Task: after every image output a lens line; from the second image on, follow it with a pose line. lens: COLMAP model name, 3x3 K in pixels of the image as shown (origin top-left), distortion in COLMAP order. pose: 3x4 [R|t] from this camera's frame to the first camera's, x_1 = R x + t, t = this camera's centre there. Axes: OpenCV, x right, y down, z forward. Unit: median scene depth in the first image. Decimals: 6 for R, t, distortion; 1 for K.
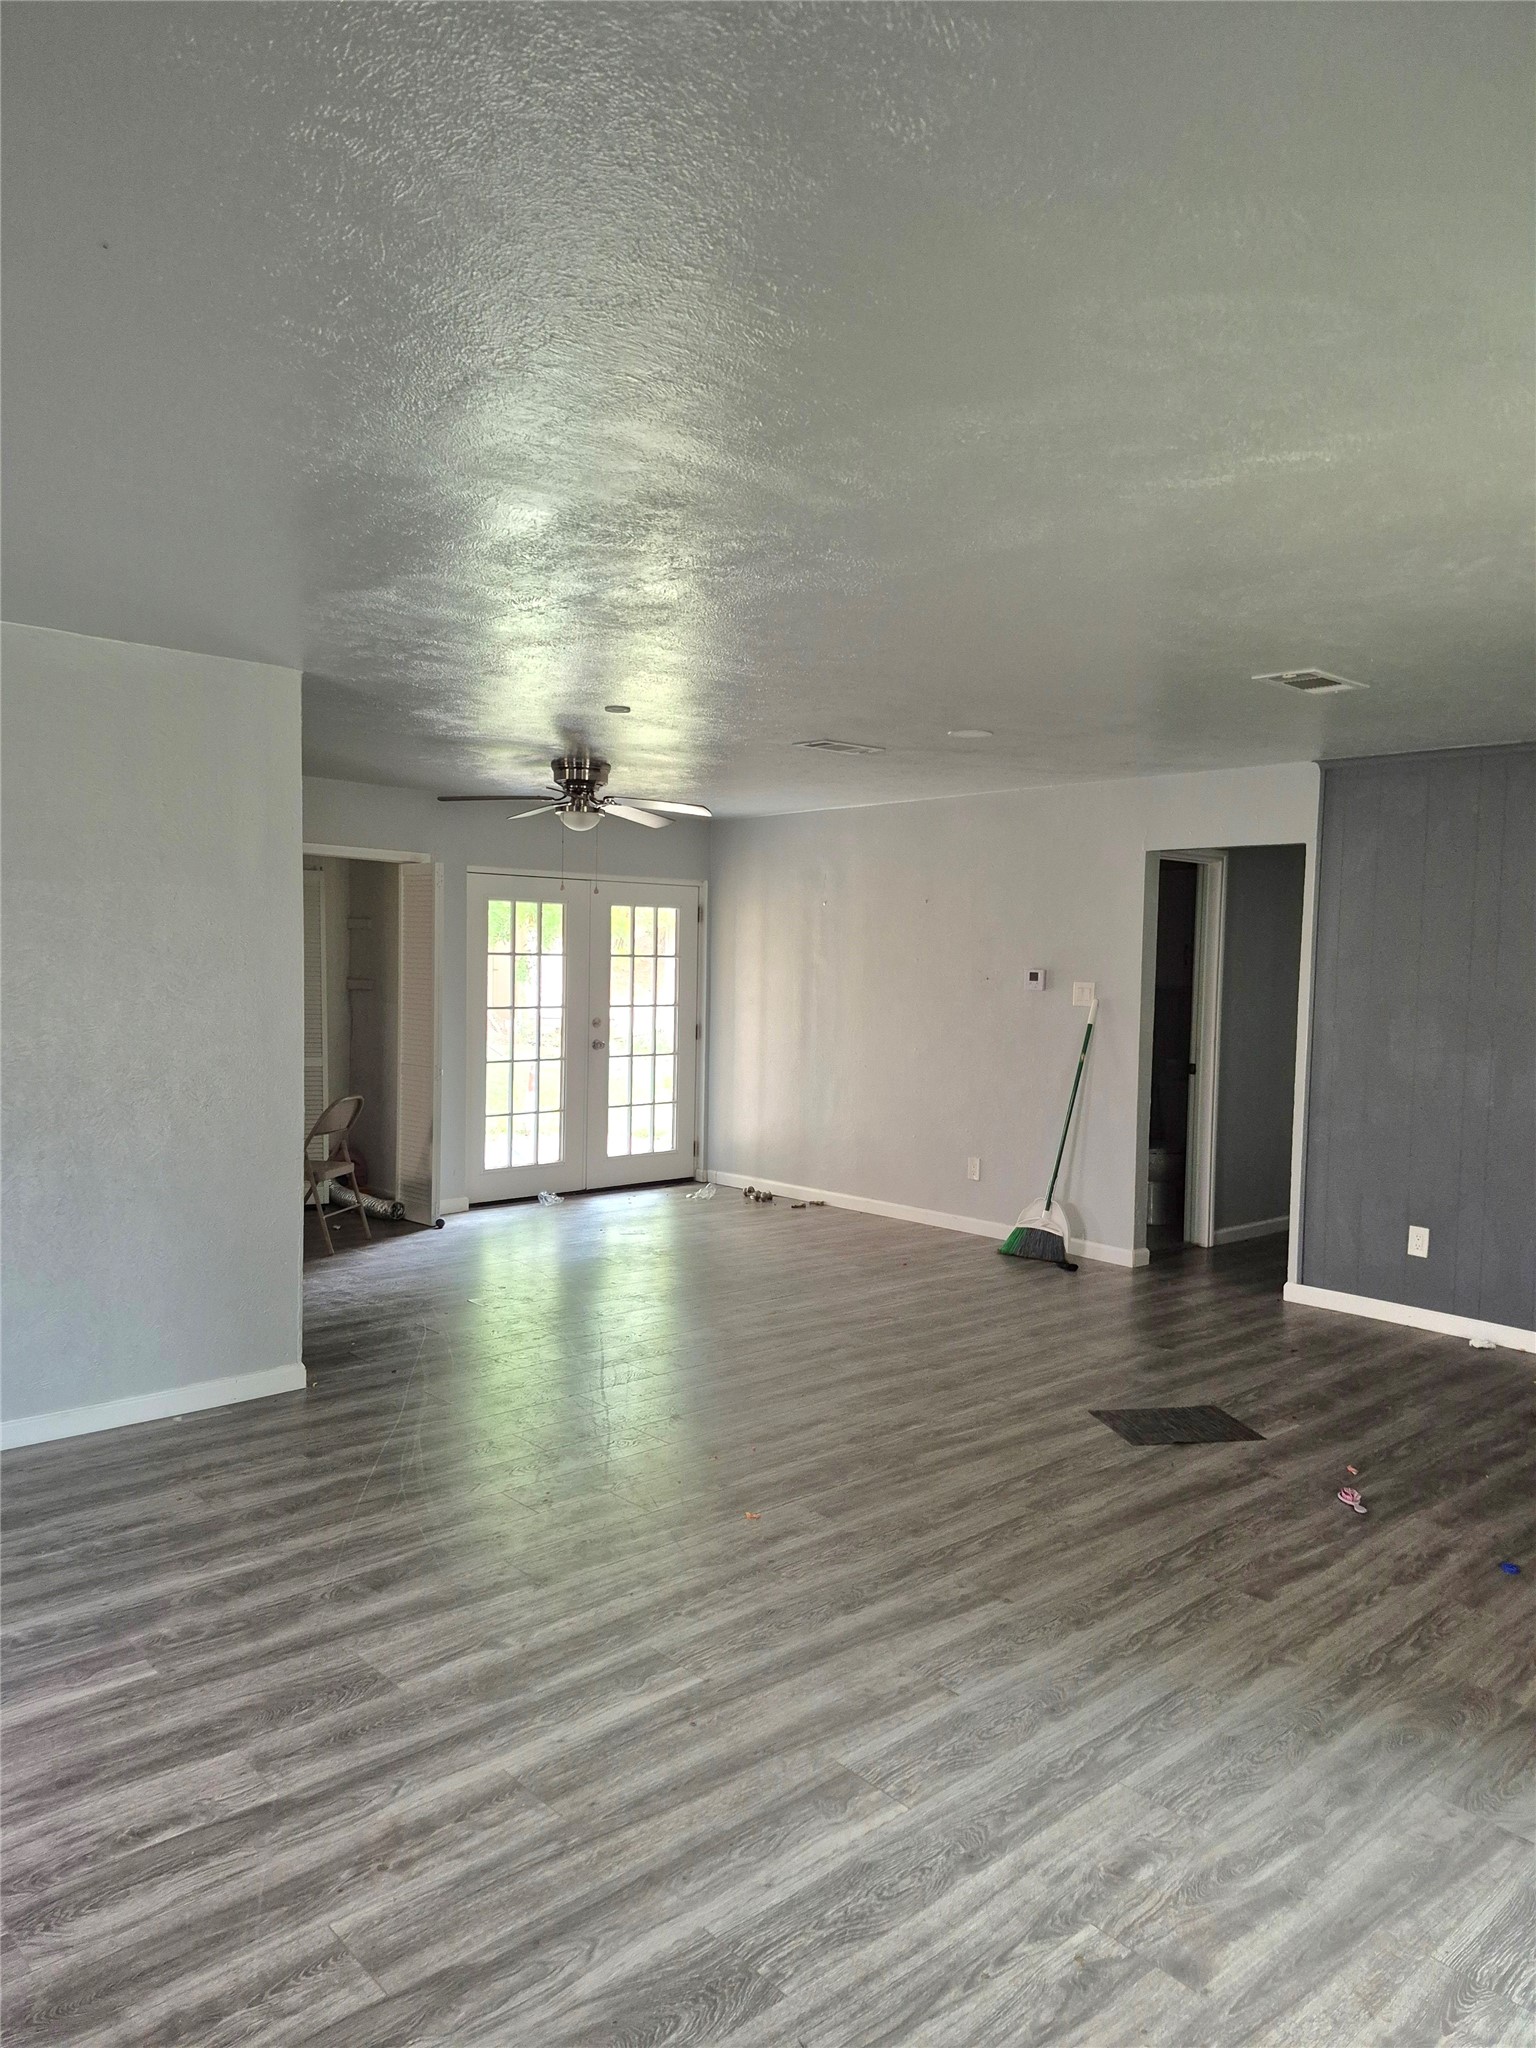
lens RADIAL K [[1389.2, 0, 760.8], [0, 1389.2, 1025.9], [0, 0, 1]] dist [0.010569, -0.010736]
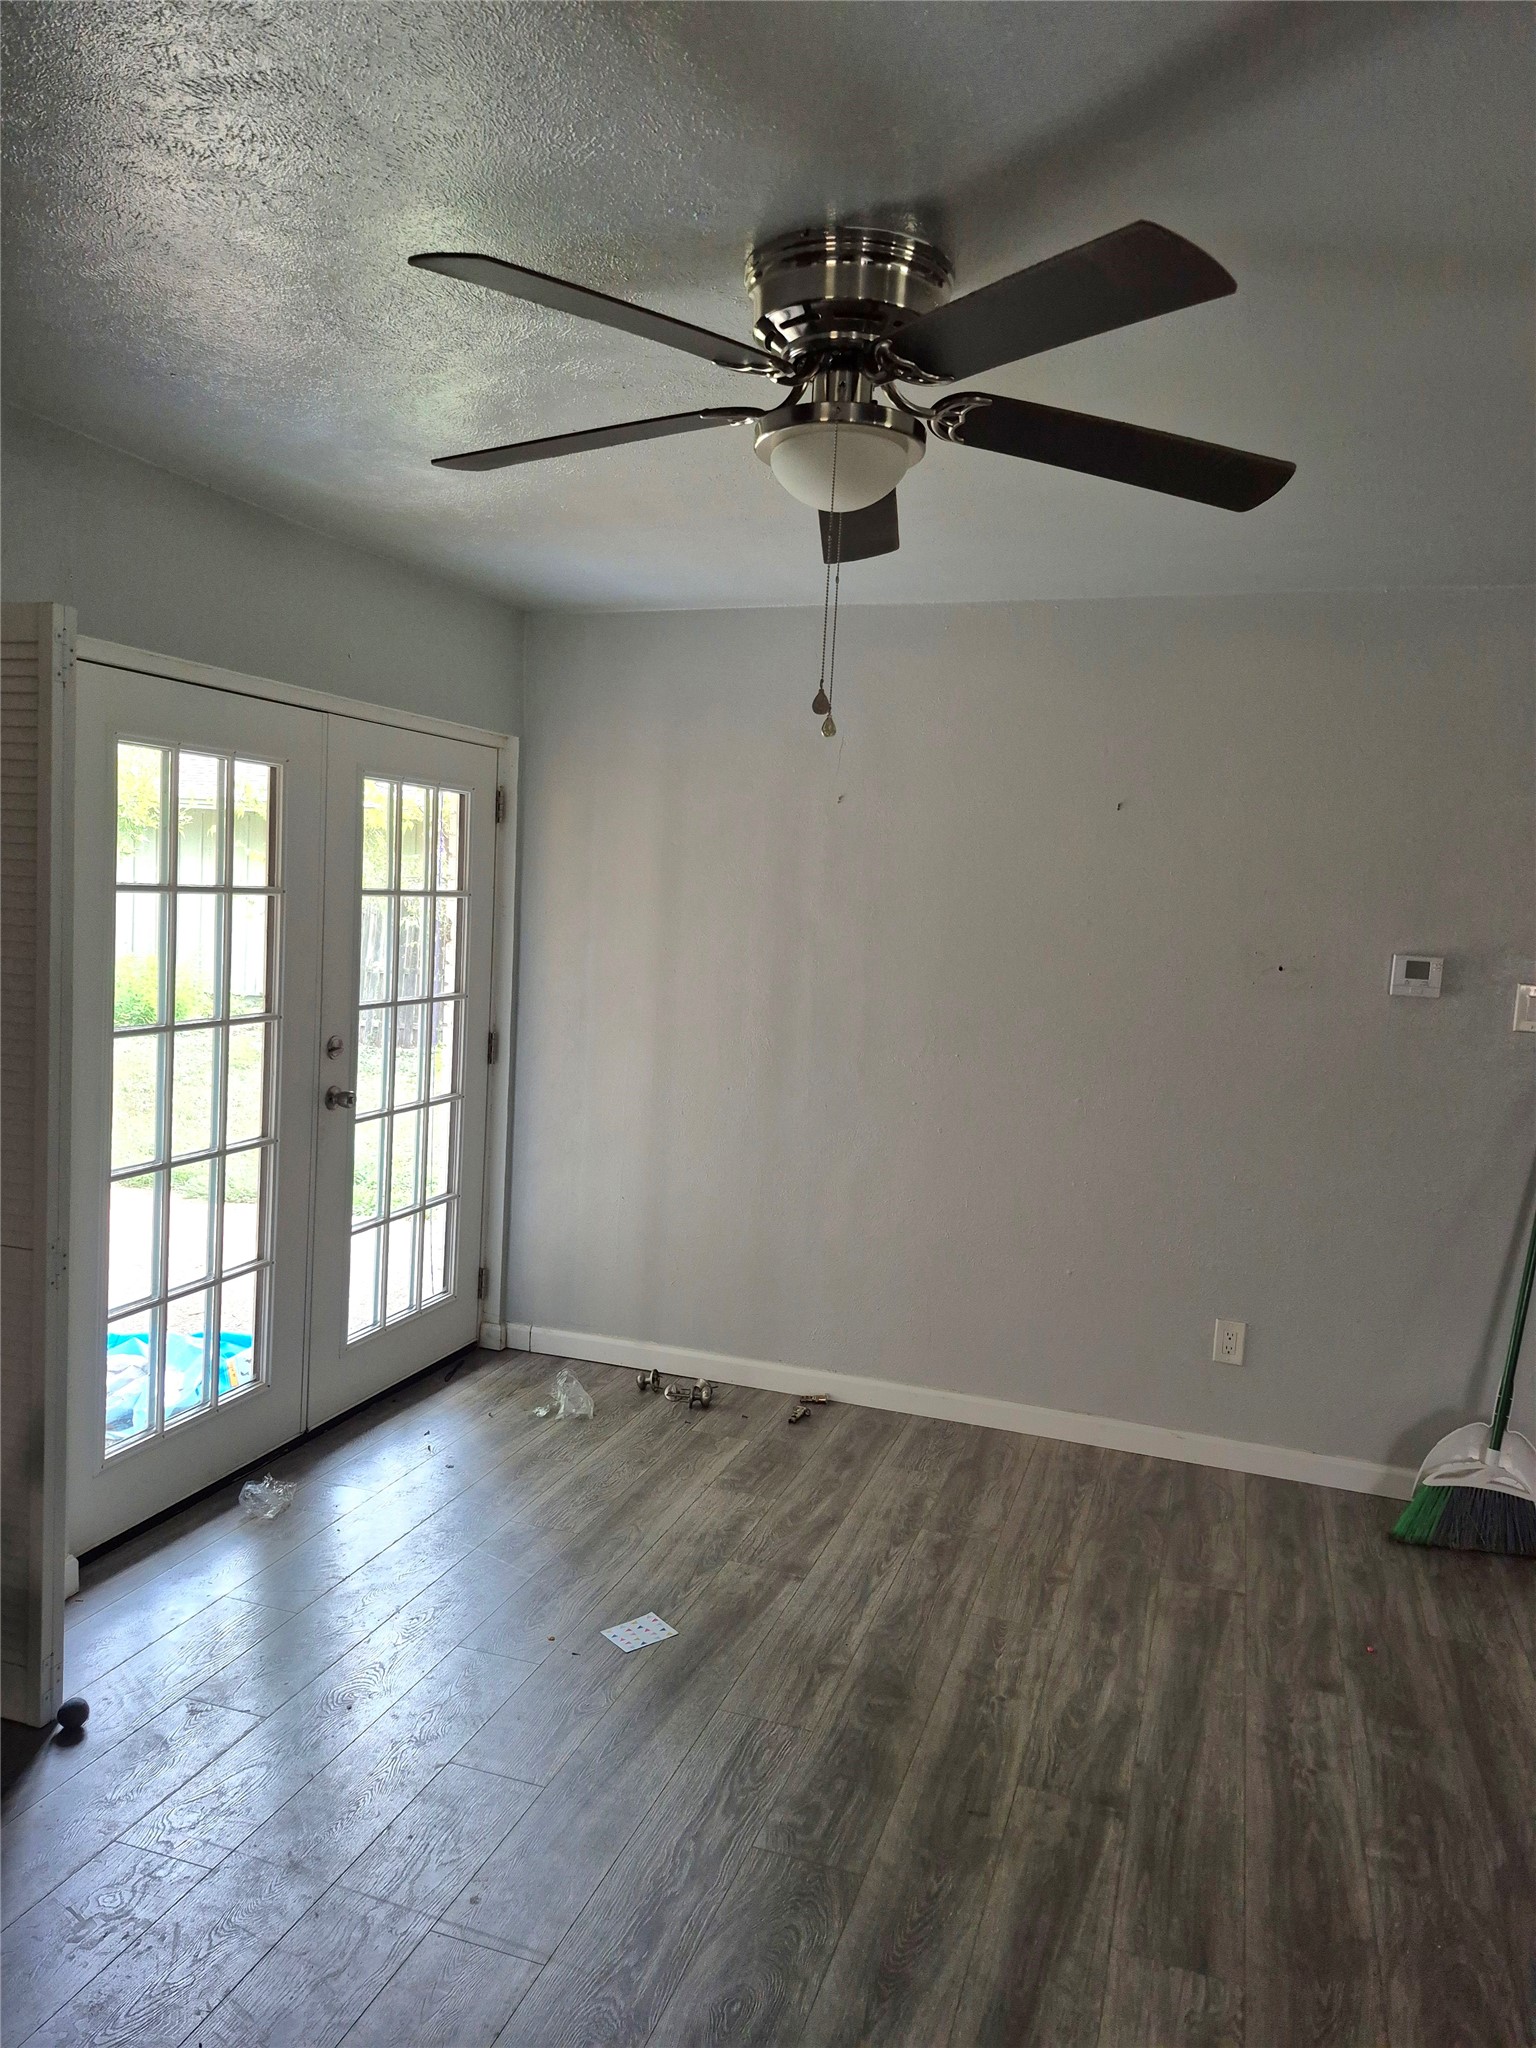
lens RADIAL K [[1389.2, 0, 767.2], [0, 1389.2, 1016.7], [0, 0, 1]] dist [0.010569, -0.010736]
pose [[0.883192, -0.019362, 0.468612, -0.085645], [-0.007787, 0.998404, 0.055929, -0.015769], [-0.468947, -0.053045, 0.881632, 0.237053]]
